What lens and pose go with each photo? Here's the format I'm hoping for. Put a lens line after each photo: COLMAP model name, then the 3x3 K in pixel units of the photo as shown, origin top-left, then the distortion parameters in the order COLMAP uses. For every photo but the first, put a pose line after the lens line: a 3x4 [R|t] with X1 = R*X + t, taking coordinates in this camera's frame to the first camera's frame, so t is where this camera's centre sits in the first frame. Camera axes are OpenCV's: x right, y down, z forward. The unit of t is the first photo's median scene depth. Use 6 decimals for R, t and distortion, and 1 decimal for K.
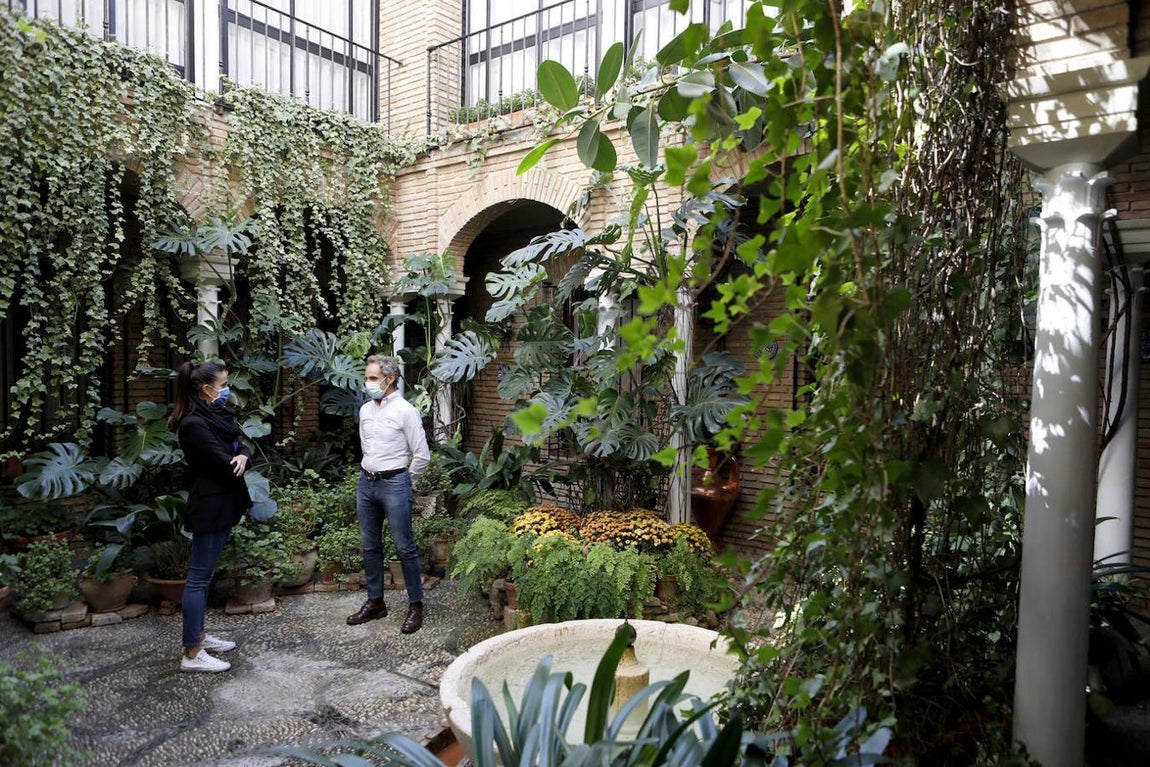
lens RADIAL K [[787.1, 0, 579.4], [0, 787.1, 392.4], [0, 0, 1]] dist [-0.007288, 0.002808]
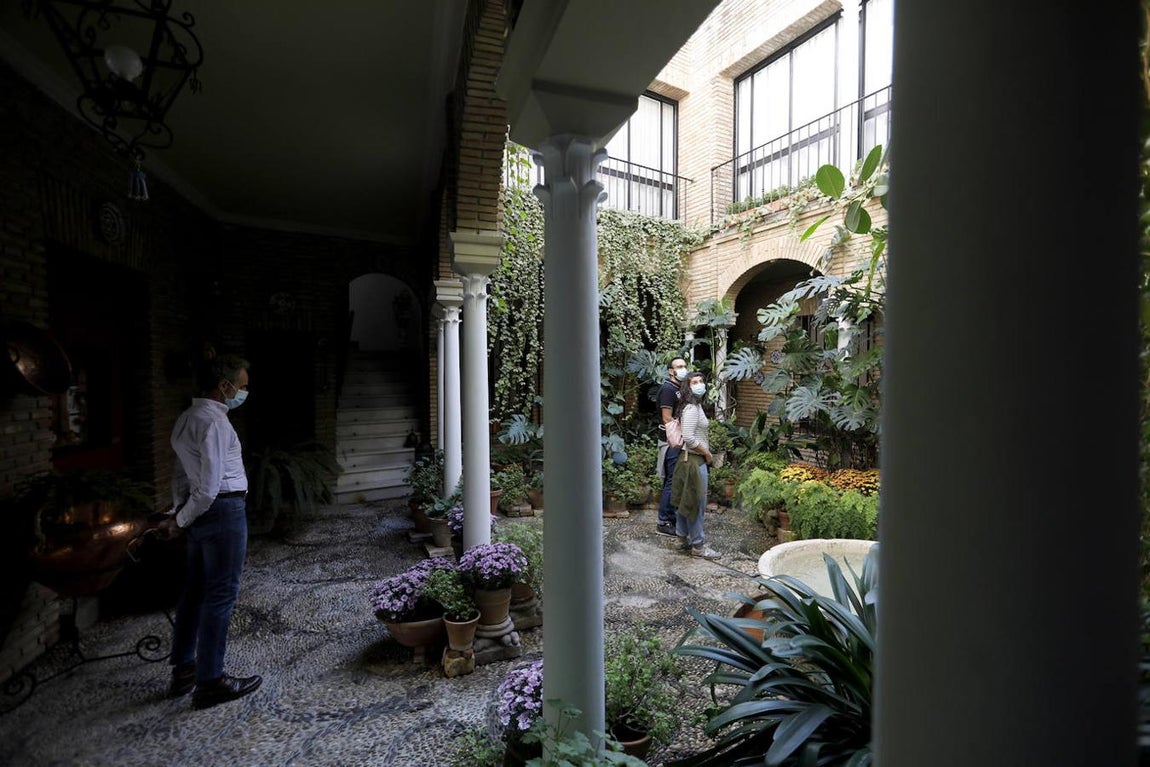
lens RADIAL K [[520.4, 0, 576.8], [0, 520.4, 383.0], [0, 0, 1]] dist [-0.004840, -0.000051]
pose [[0.926325, -0.005129, -0.376690, -0.060335], [-0.002255, 0.999814, -0.019159, 0.010959], [0.376718, 0.018597, 0.926141, -0.059904]]
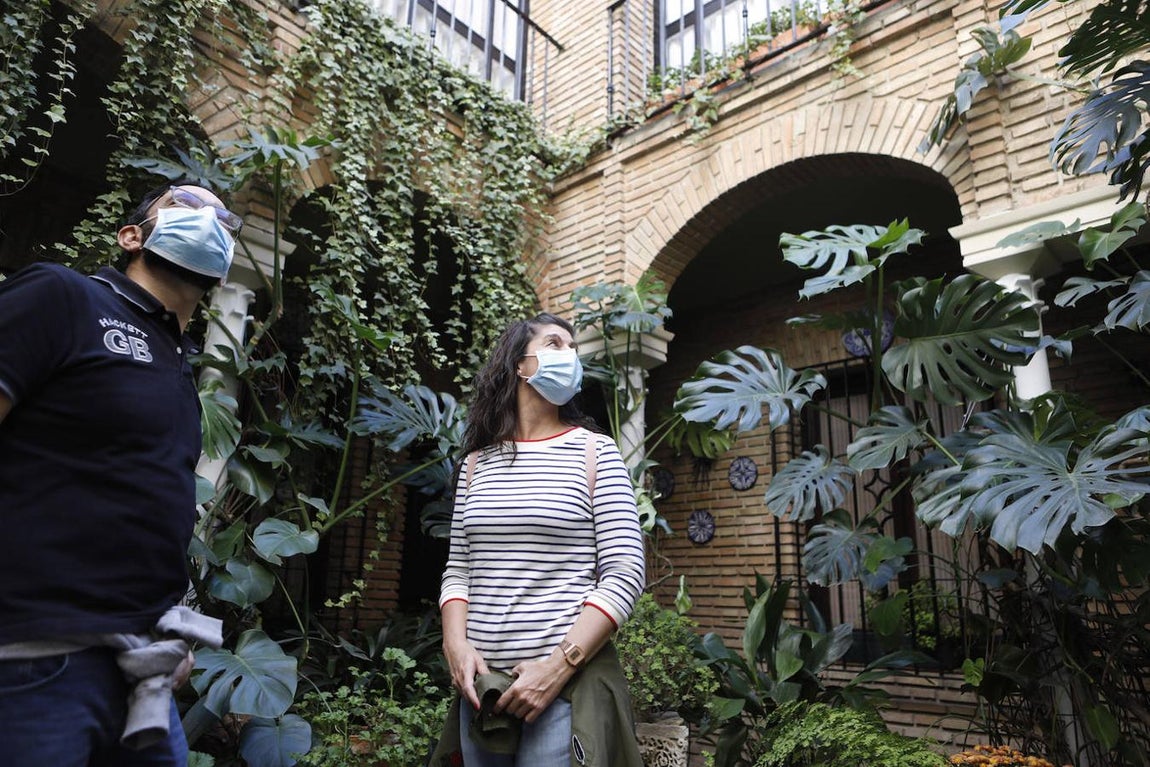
lens RADIAL K [[787.1, 0, 574.8], [0, 787.1, 389.8], [0, 0, 1]] dist [-0.007288, 0.002808]
pose [[0.996614, -0.014293, -0.080969, -0.196457], [-0.010910, 0.953077, -0.302531, 0.087231], [0.081494, 0.302390, 0.949694, 0.525533]]
